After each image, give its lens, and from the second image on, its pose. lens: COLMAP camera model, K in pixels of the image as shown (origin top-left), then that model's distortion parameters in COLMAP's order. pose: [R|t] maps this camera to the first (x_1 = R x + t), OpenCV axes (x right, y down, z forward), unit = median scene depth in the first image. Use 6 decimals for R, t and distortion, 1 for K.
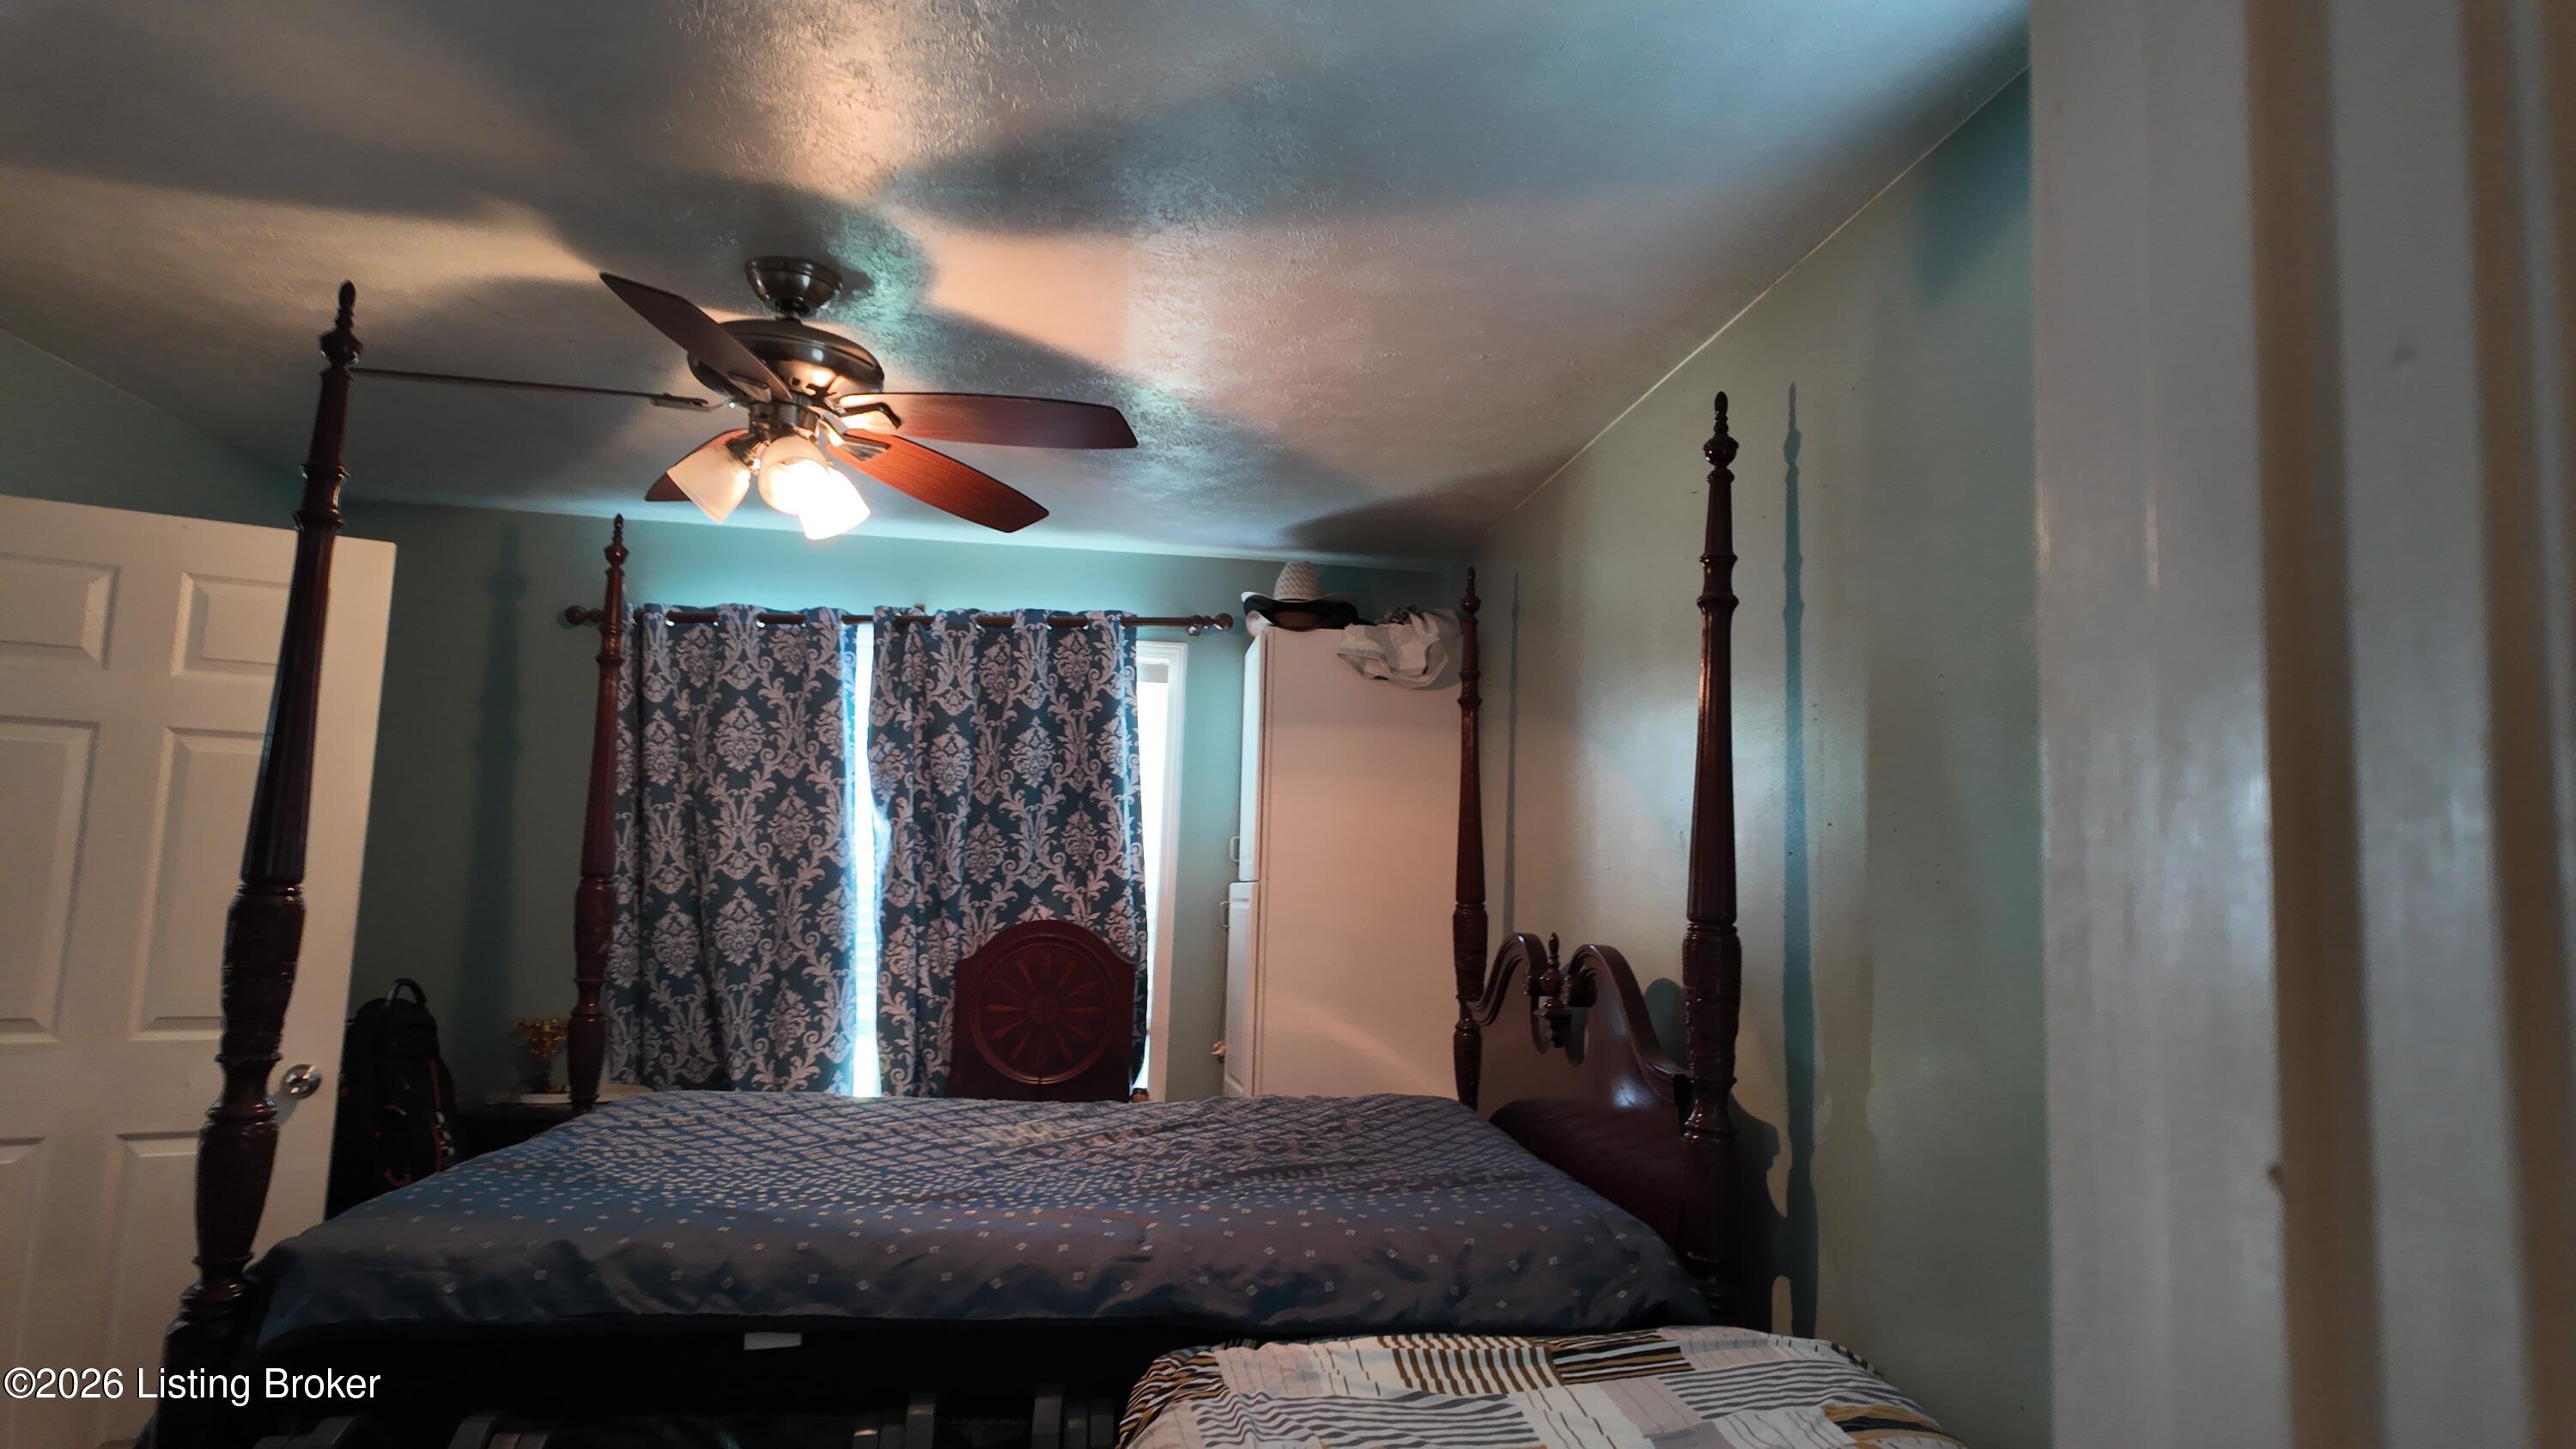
lens RADIAL K [[1498.0, 0, 1296.8], [0, 1498.0, 730.2], [0, 0, 1]] dist [0.120647, -0.160352]
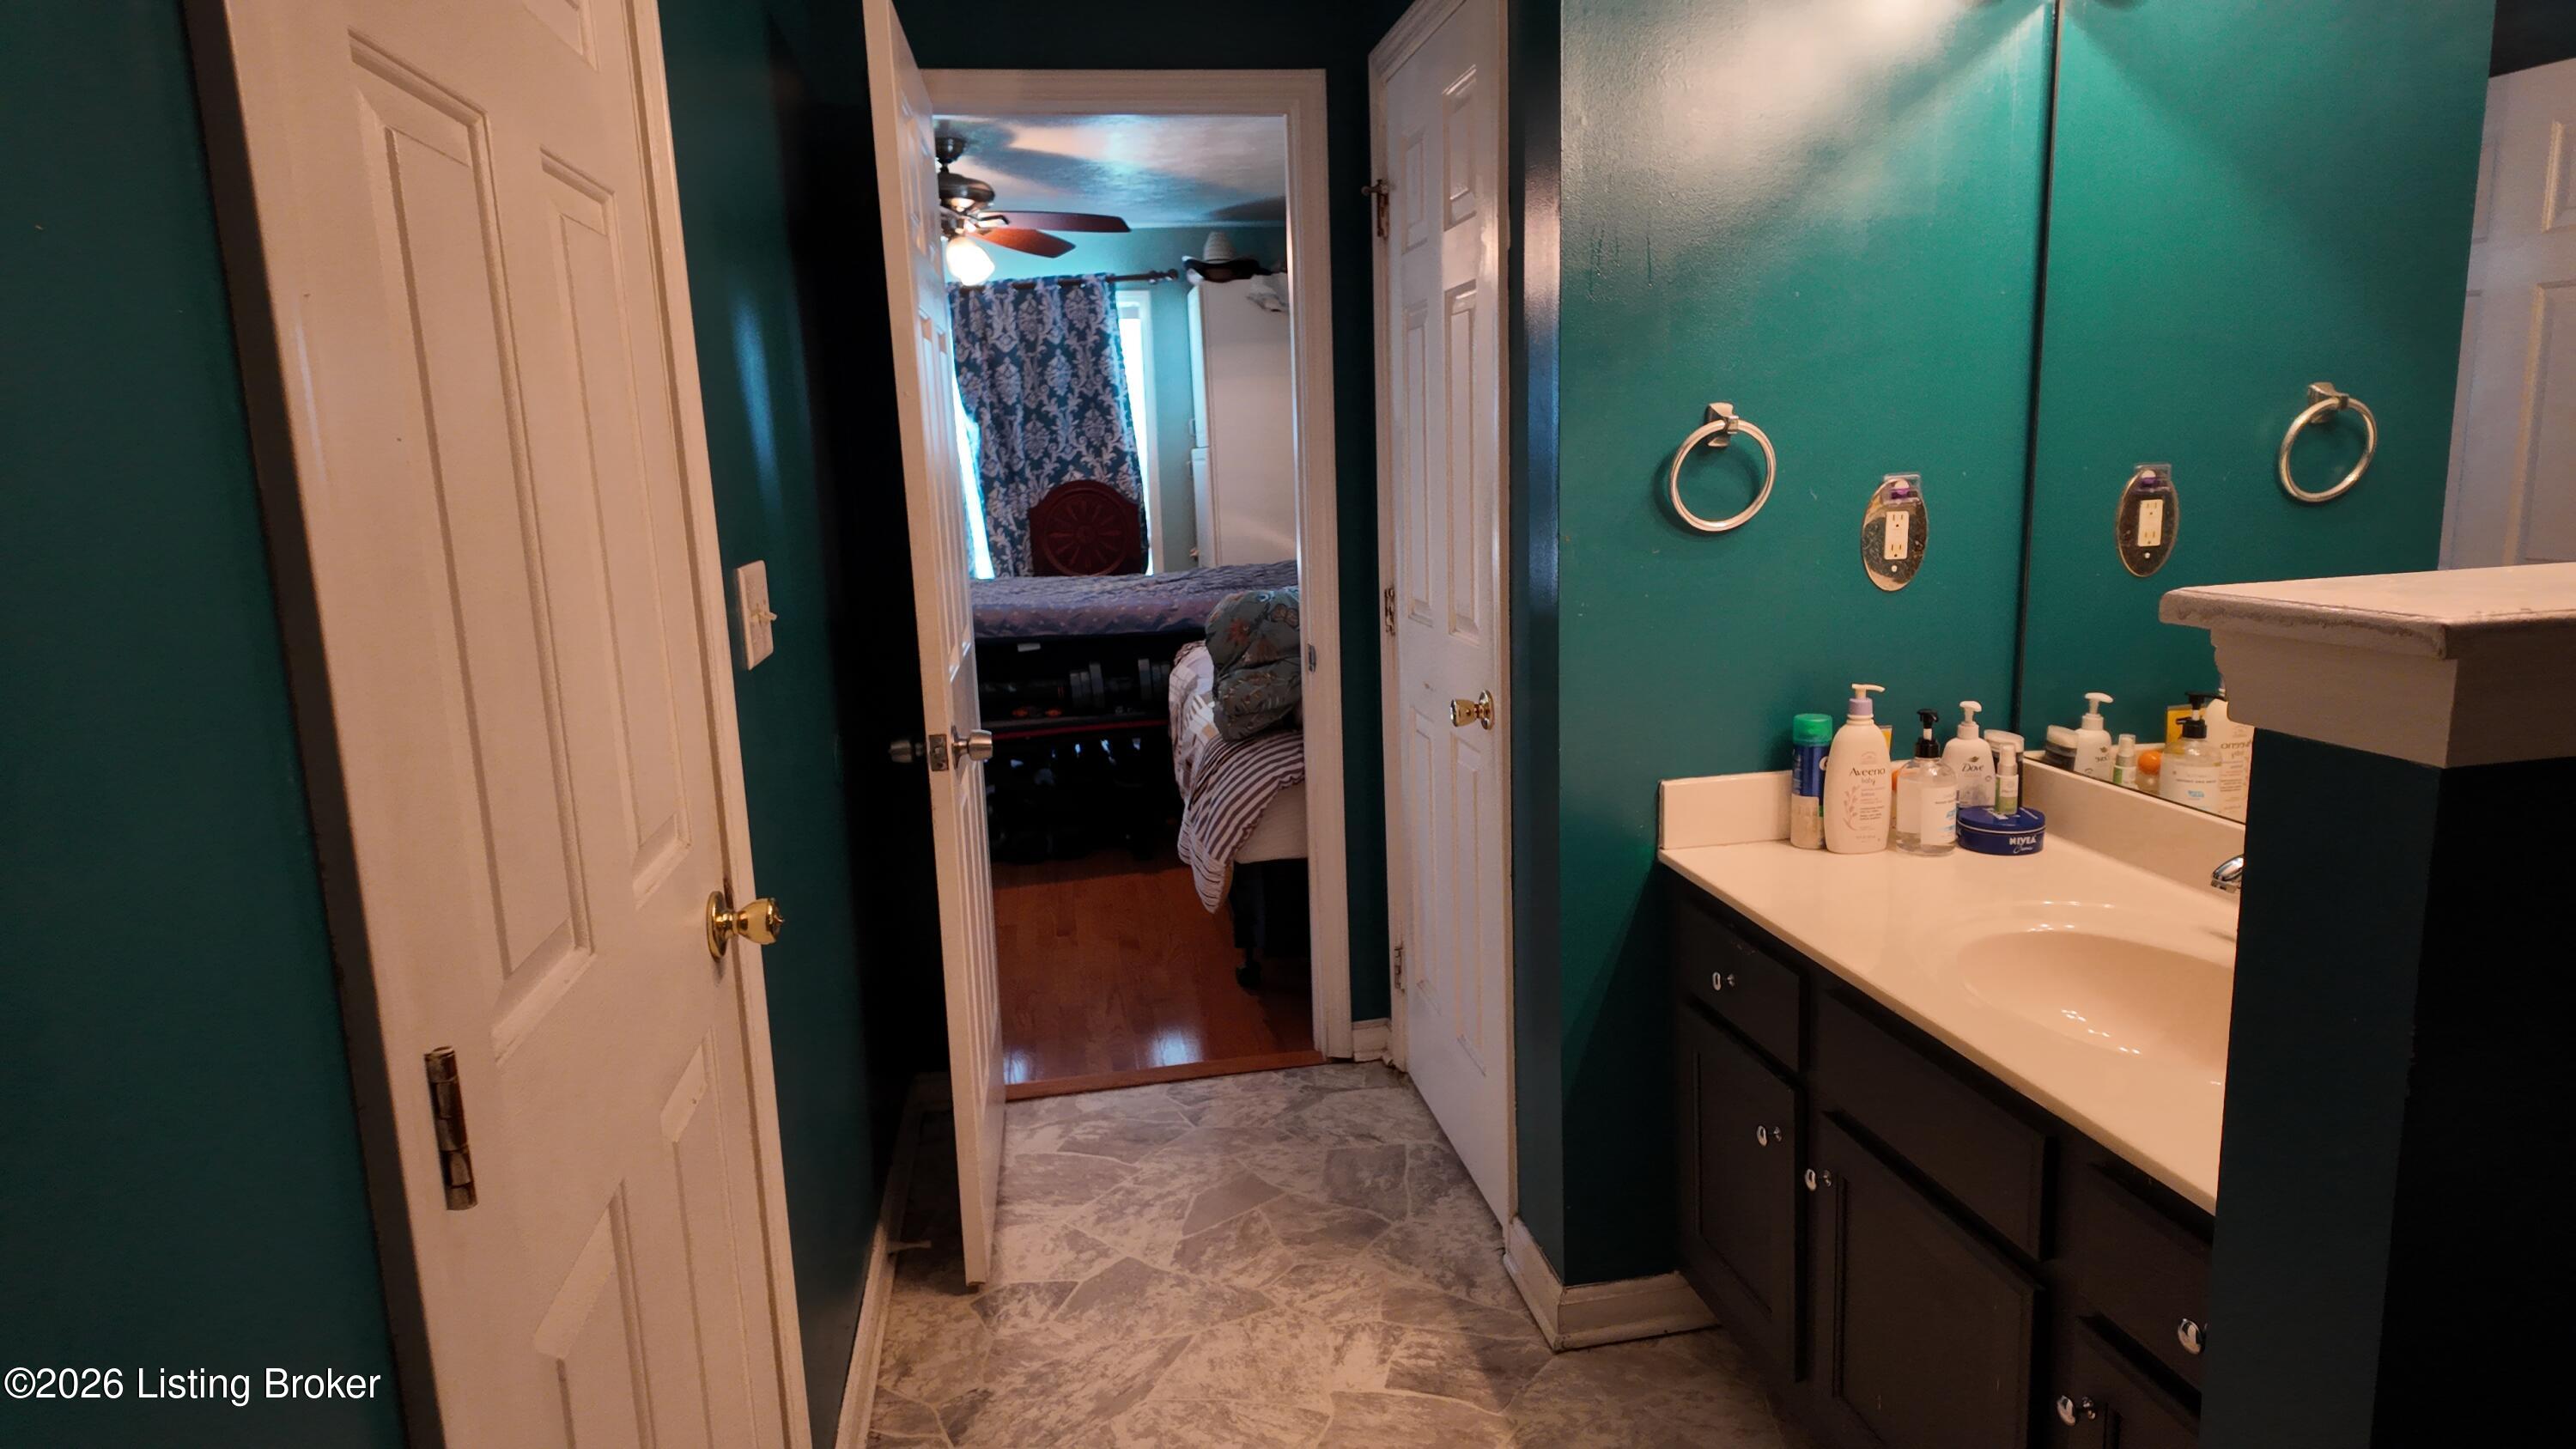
lens RADIAL K [[1498.0, 0, 1296.8], [0, 1498.0, 730.2], [0, 0, 1]] dist [0.120647, -0.160352]
pose [[0.997111, -0.074030, 0.017031, 0.017467], [0.066067, 0.955777, 0.286576, -0.064012], [-0.037493, -0.284623, 0.957906, -0.623643]]
